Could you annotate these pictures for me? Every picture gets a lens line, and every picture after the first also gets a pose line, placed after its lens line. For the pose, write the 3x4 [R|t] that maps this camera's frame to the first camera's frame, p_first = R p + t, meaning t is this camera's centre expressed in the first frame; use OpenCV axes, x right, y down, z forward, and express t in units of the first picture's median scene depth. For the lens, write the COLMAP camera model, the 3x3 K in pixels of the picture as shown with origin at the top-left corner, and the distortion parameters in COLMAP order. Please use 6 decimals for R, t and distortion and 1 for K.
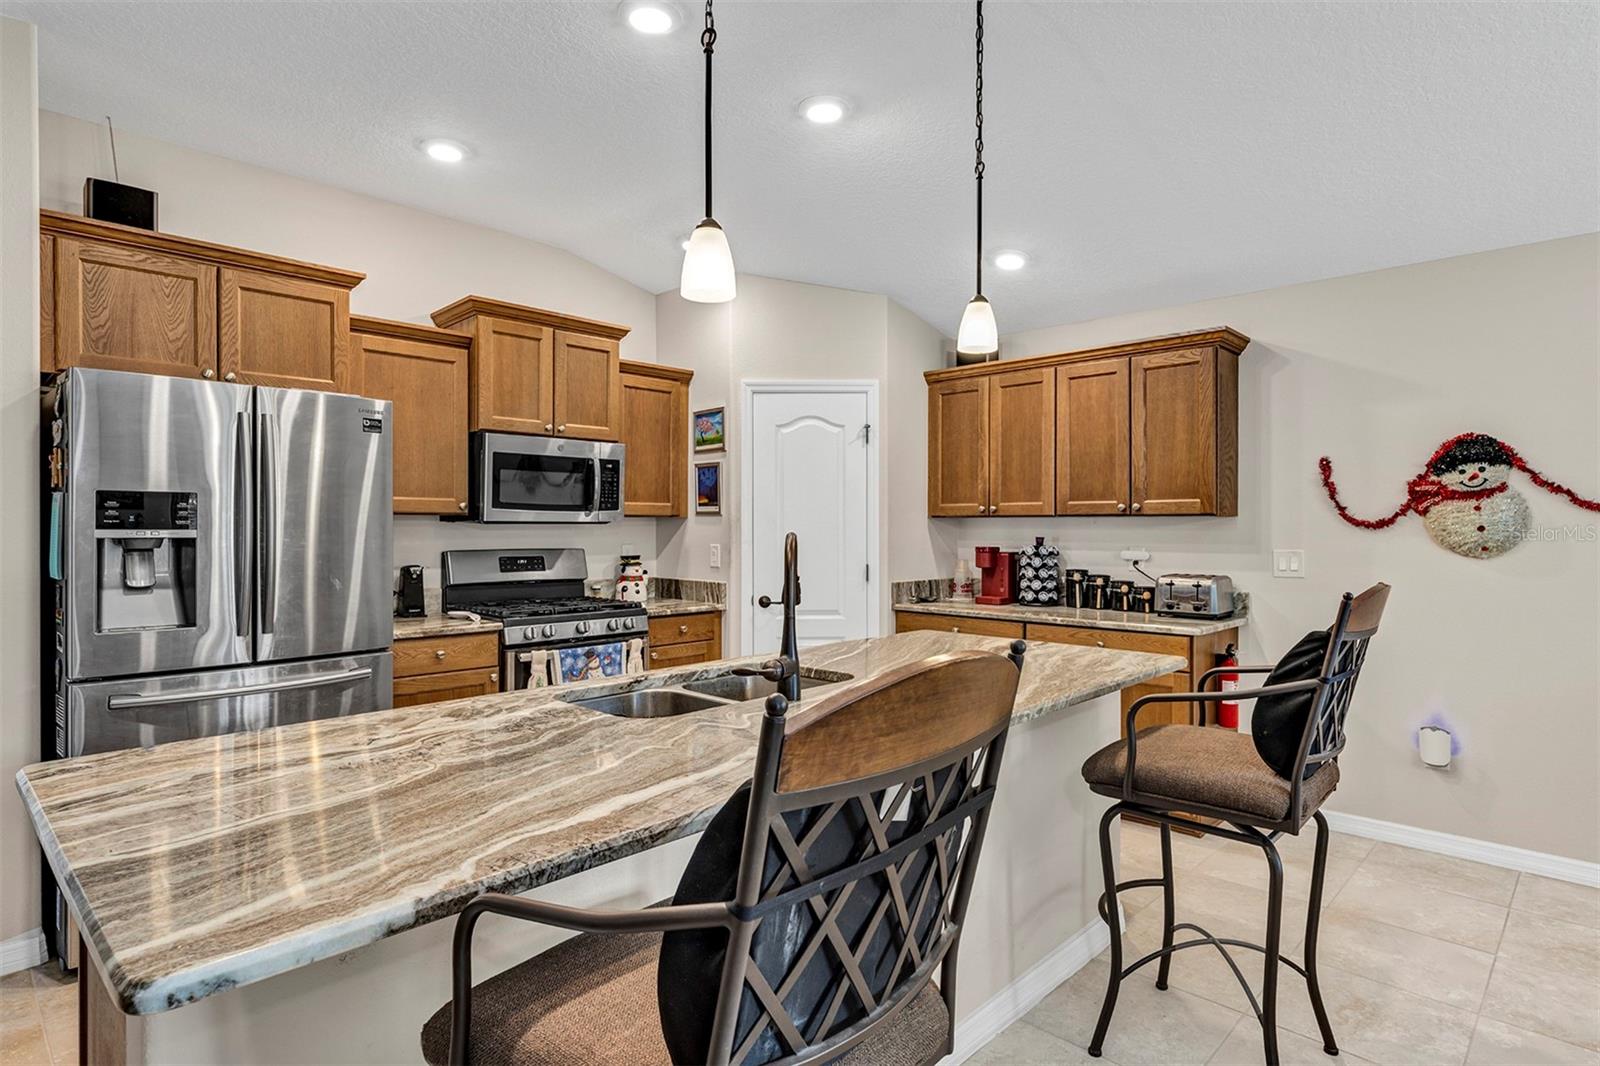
lens RADIAL K [[834.2, 0, 790.6], [0, 834.2, 529.5], [0, 0, 1]] dist [-0.002227, -0.001300]
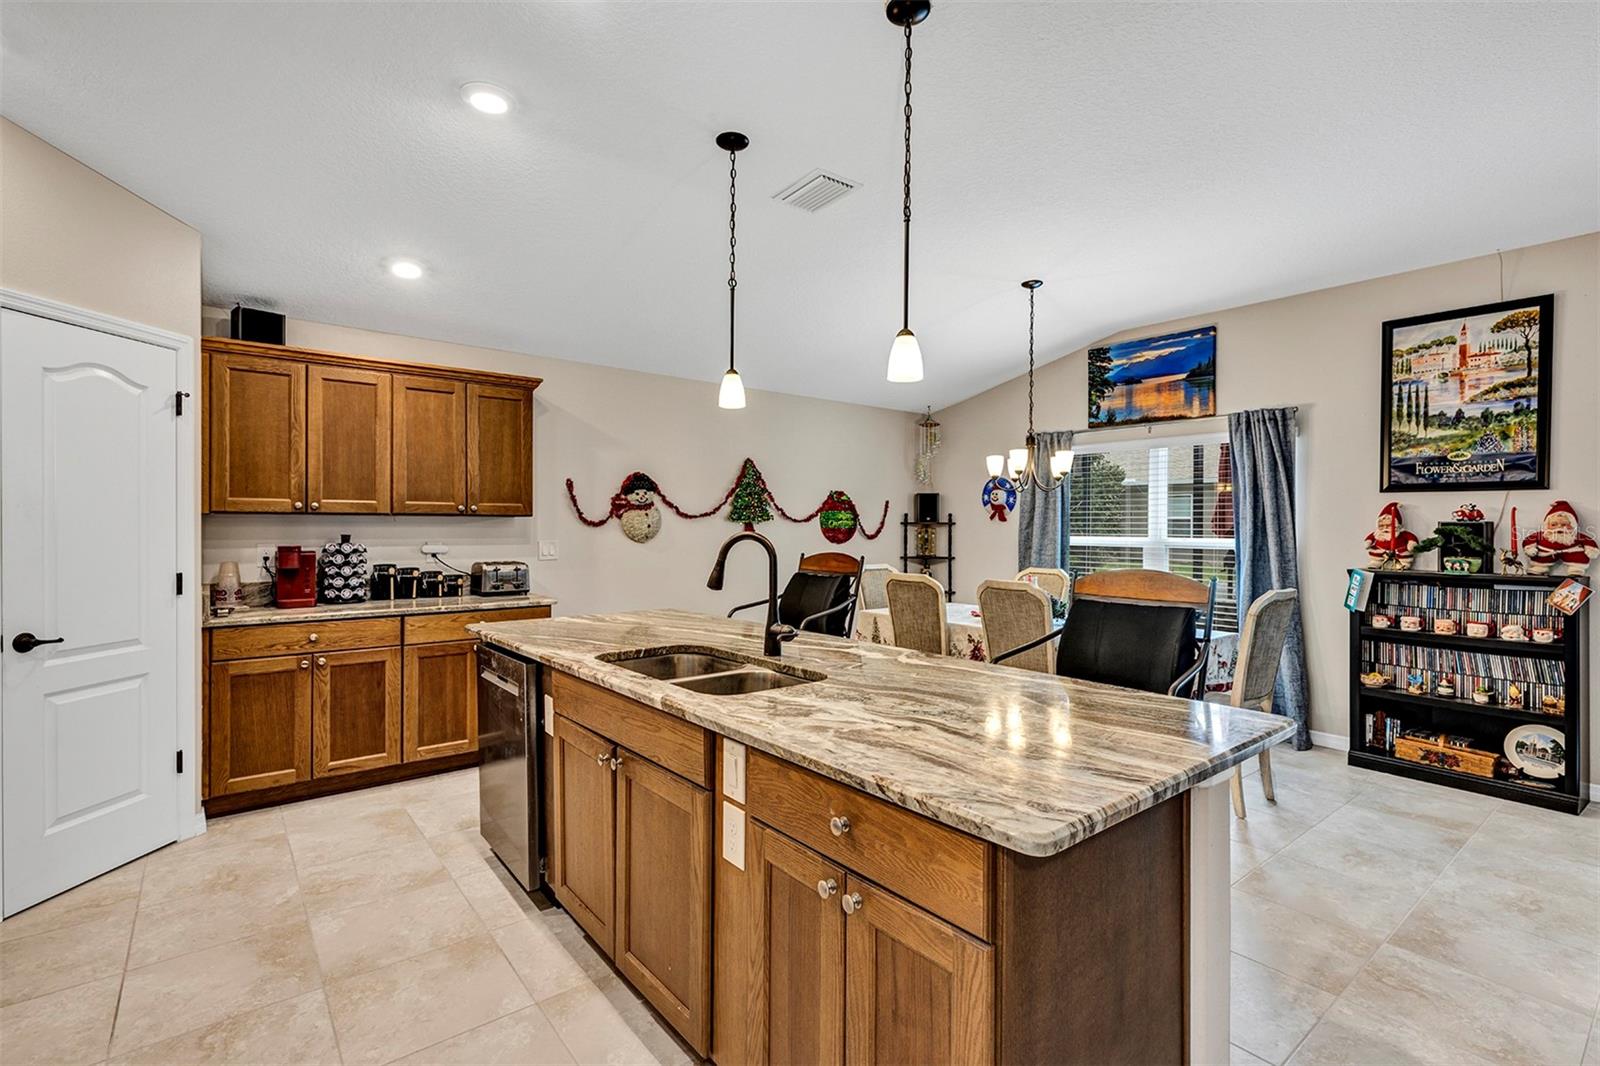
lens RADIAL K [[729.6, 0, 787.8], [0, 729.6, 528.4], [0, 0, 1]] dist [-0.004093, 0.002238]
pose [[0.132378, -0.004568, 0.991189, -0.579965], [-0.000113, 0.999989, 0.004624, -0.003148], [-0.991199, -0.000724, 0.132376, 0.408408]]
